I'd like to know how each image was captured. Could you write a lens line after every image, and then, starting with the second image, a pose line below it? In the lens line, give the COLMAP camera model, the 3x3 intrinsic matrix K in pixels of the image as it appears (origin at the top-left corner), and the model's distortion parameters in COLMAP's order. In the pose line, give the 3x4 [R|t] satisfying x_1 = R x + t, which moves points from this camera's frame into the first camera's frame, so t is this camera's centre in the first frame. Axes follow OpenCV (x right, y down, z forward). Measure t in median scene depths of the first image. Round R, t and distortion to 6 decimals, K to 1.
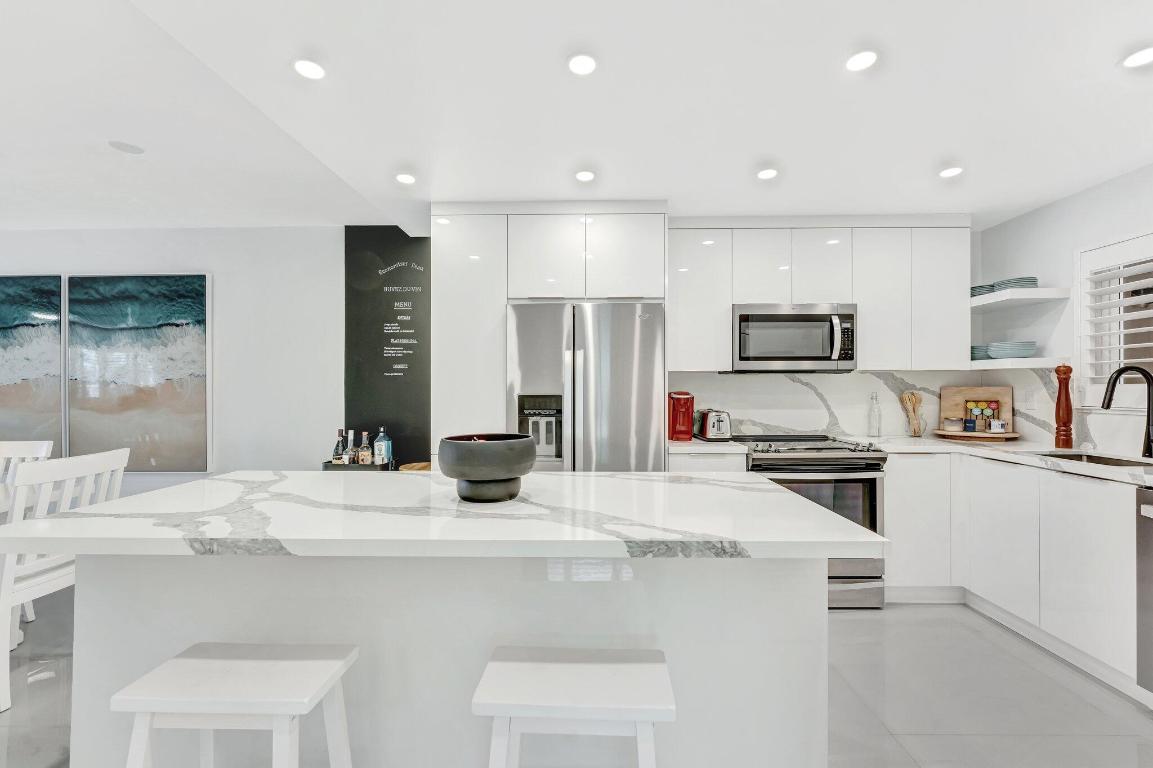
lens RADIAL K [[468.2, 0, 581.0], [0, 468.2, 383.5], [0, 0, 1]] dist [-0.006241, -0.000442]
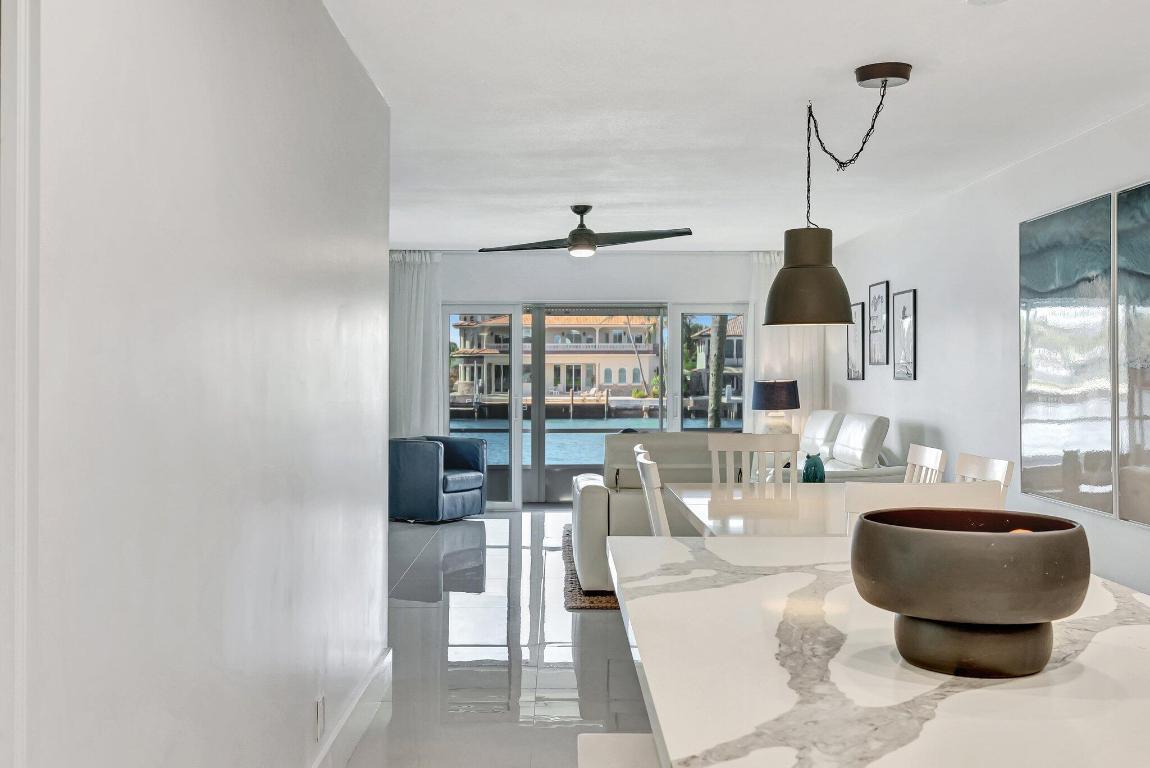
lens RADIAL K [[1139.7, 0, 573.3], [0, 1139.7, 376.5], [0, 0, 1]] dist [-0.038131, 0.000000]
pose [[0.025923, 0.005978, -0.999646, 0.401689], [0.009876, 0.999932, 0.006236, -0.009255], [0.999615, -0.010034, 0.025862, 0.289396]]
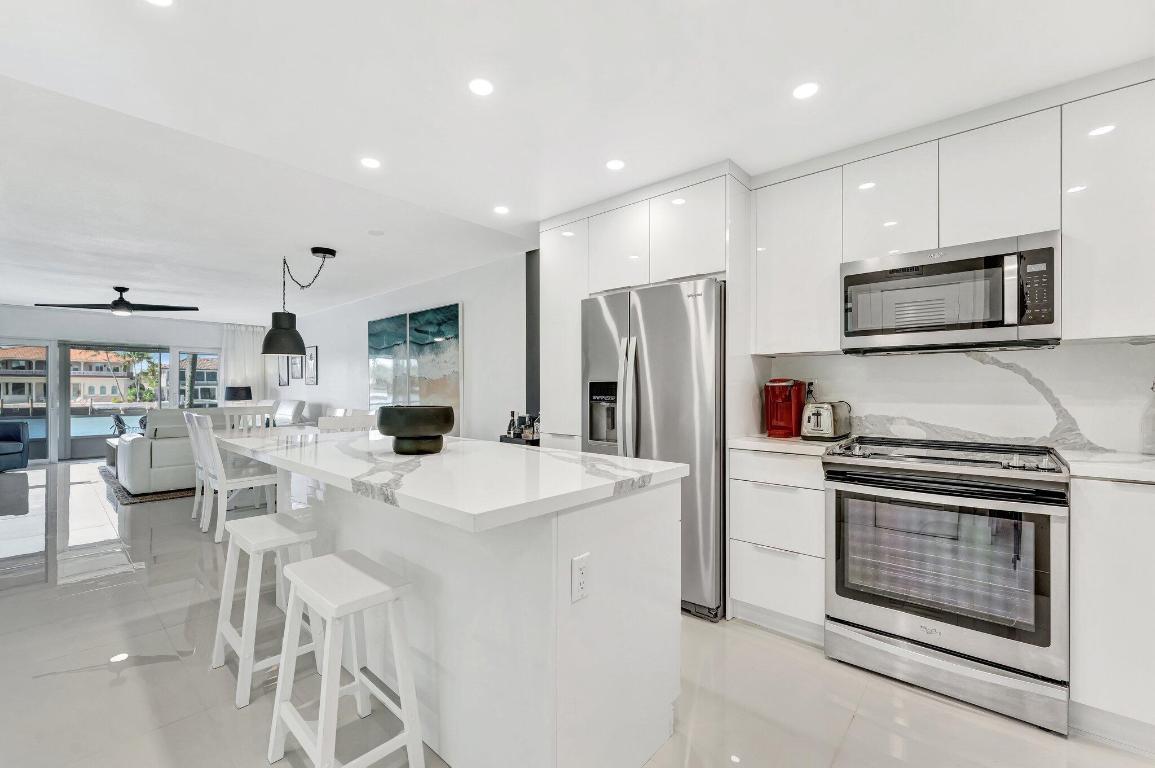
lens RADIAL K [[465.6, 0, 582.4], [0, 465.6, 387.1], [0, 0, 1]] dist [-0.011718, -0.000752]
pose [[0.771997, -0.000850, -0.635626, 0.481597], [0.005337, 0.999973, 0.005146, 0.027019], [0.635604, -0.007365, 0.771980, 0.141545]]
